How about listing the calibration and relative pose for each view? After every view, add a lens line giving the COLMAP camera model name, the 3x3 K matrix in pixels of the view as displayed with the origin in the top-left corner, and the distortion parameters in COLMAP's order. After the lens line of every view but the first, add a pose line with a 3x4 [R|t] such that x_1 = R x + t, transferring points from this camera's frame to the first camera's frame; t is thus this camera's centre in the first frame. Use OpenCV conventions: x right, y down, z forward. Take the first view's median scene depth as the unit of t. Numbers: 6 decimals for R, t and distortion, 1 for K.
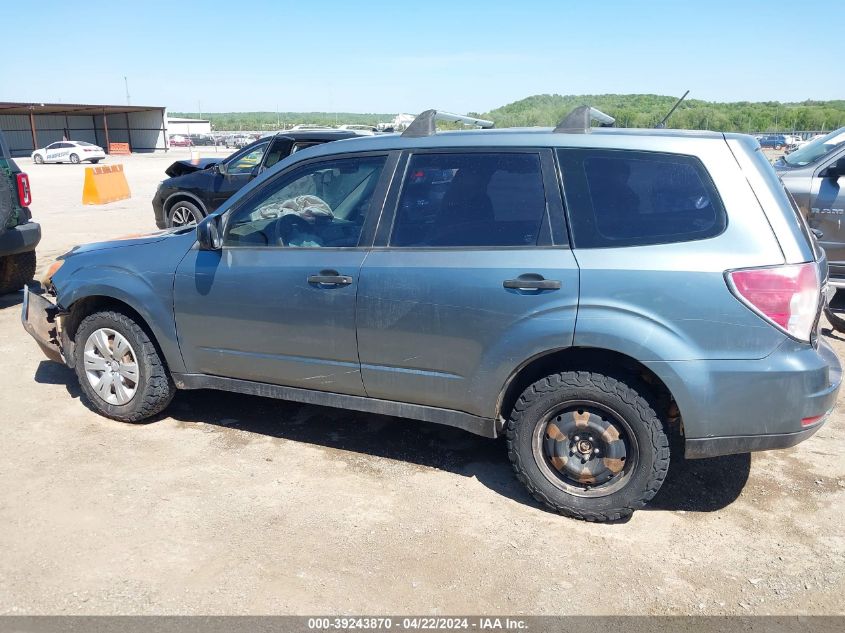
lens RADIAL K [[667.3, 0, 421.3], [0, 667.3, 327.4], [0, 0, 1]] dist [-0.008012, -0.001850]
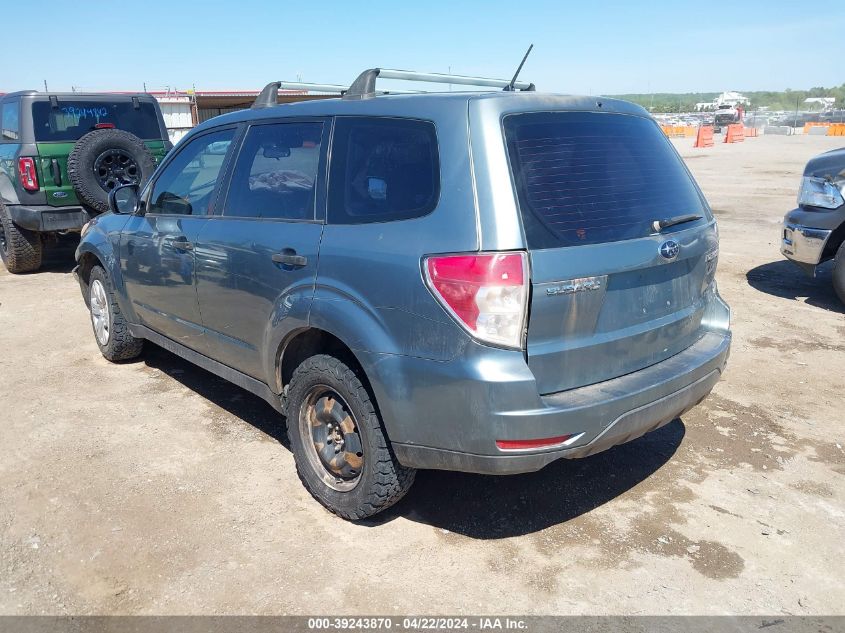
lens RADIAL K [[678.4, 0, 422.5], [0, 678.4, 316.5], [0, 0, 1]] dist [0.002659, 0.000382]
pose [[0.912142, 0.101317, -0.397154, 0.727237], [-0.100371, 0.994679, 0.023229, -0.023354], [0.397394, 0.018674, 0.917458, 0.170059]]
